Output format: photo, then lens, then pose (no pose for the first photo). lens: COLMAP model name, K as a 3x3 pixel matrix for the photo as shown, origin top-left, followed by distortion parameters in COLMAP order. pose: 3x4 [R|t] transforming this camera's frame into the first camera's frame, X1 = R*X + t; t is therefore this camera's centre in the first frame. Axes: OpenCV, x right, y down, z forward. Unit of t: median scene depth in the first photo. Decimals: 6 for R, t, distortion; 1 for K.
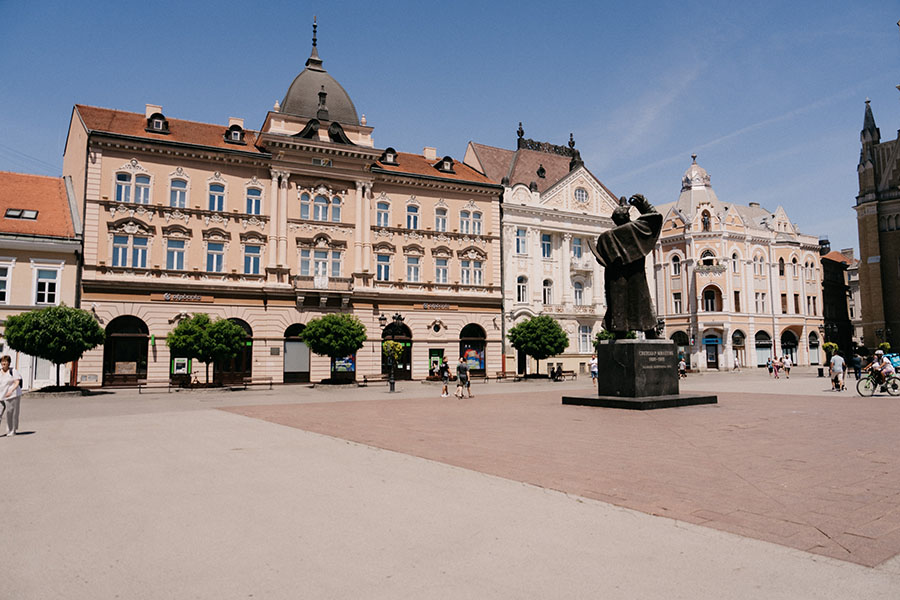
lens RADIAL K [[630.5, 0, 449.7], [0, 630.5, 297.8], [0, 0, 1]] dist [-0.007276, 0.000138]
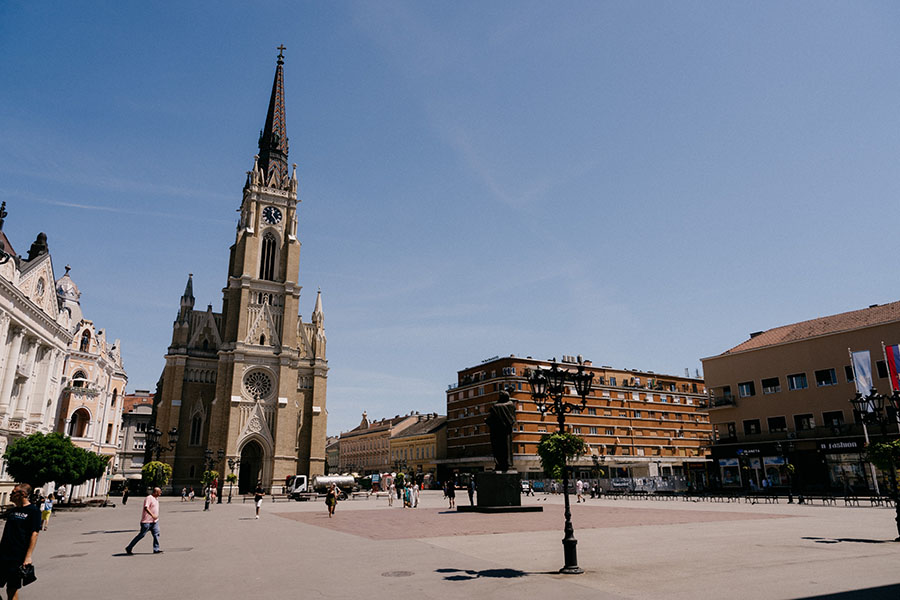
lens RADIAL K [[630.5, 0, 450.4], [0, 630.5, 300.6], [0, 0, 1]] dist [-0.007276, 0.000138]
pose [[0.169577, 0.281512, 0.944455, -0.430749], [-0.089151, 0.958787, -0.269777, 0.029799], [-0.981476, -0.038451, 0.187685, 0.268092]]
